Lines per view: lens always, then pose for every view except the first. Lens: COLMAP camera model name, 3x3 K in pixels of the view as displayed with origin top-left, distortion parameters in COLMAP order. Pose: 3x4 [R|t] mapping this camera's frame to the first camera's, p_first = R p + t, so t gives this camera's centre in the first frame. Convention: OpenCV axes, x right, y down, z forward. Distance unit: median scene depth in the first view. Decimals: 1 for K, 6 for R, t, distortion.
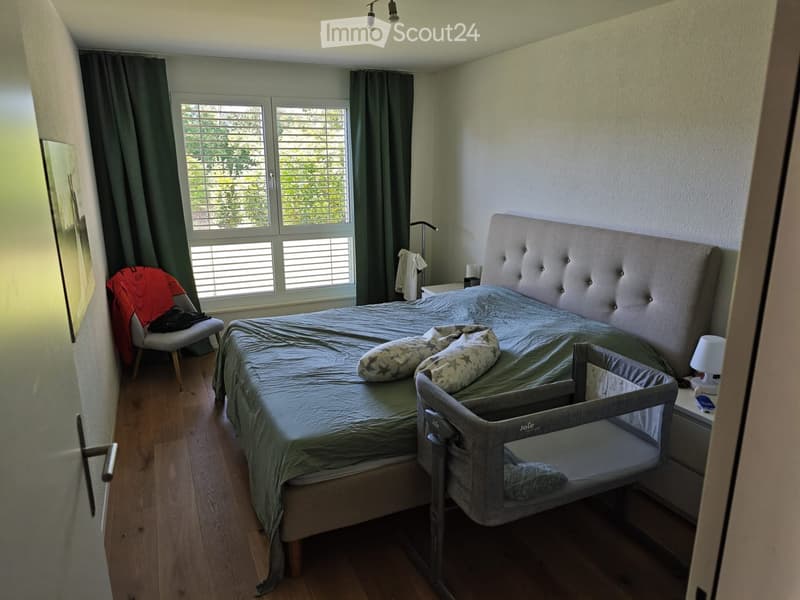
lens RADIAL K [[546.0, 0, 397.1], [0, 546.0, 298.5], [0, 0, 1]] dist [0.019121, -0.019006]
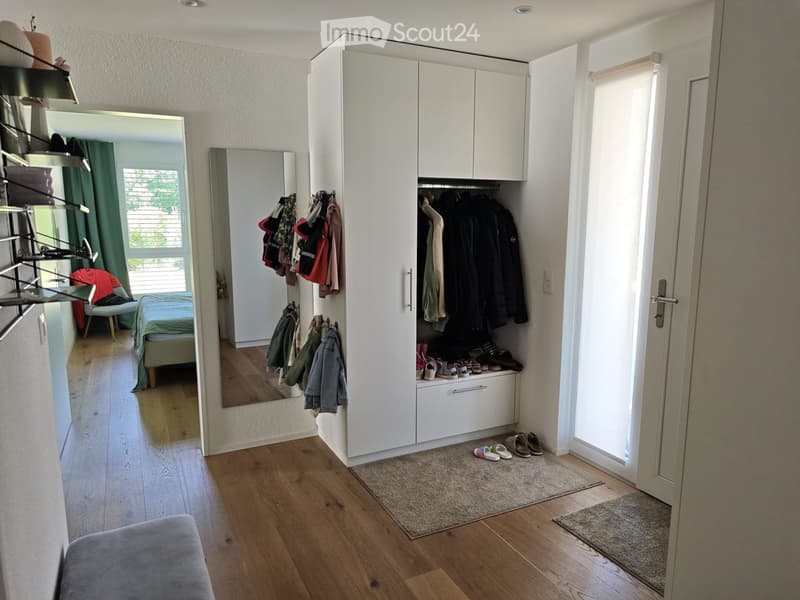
lens RADIAL K [[546.0, 0, 401.0], [0, 546.0, 299.0], [0, 0, 1]] dist [0.019121, -0.019006]
pose [[0.998832, -0.007041, 0.047793, 0.345481], [0.011709, 0.995107, -0.098111, 0.194666], [-0.046869, 0.098556, 0.994027, -0.608437]]
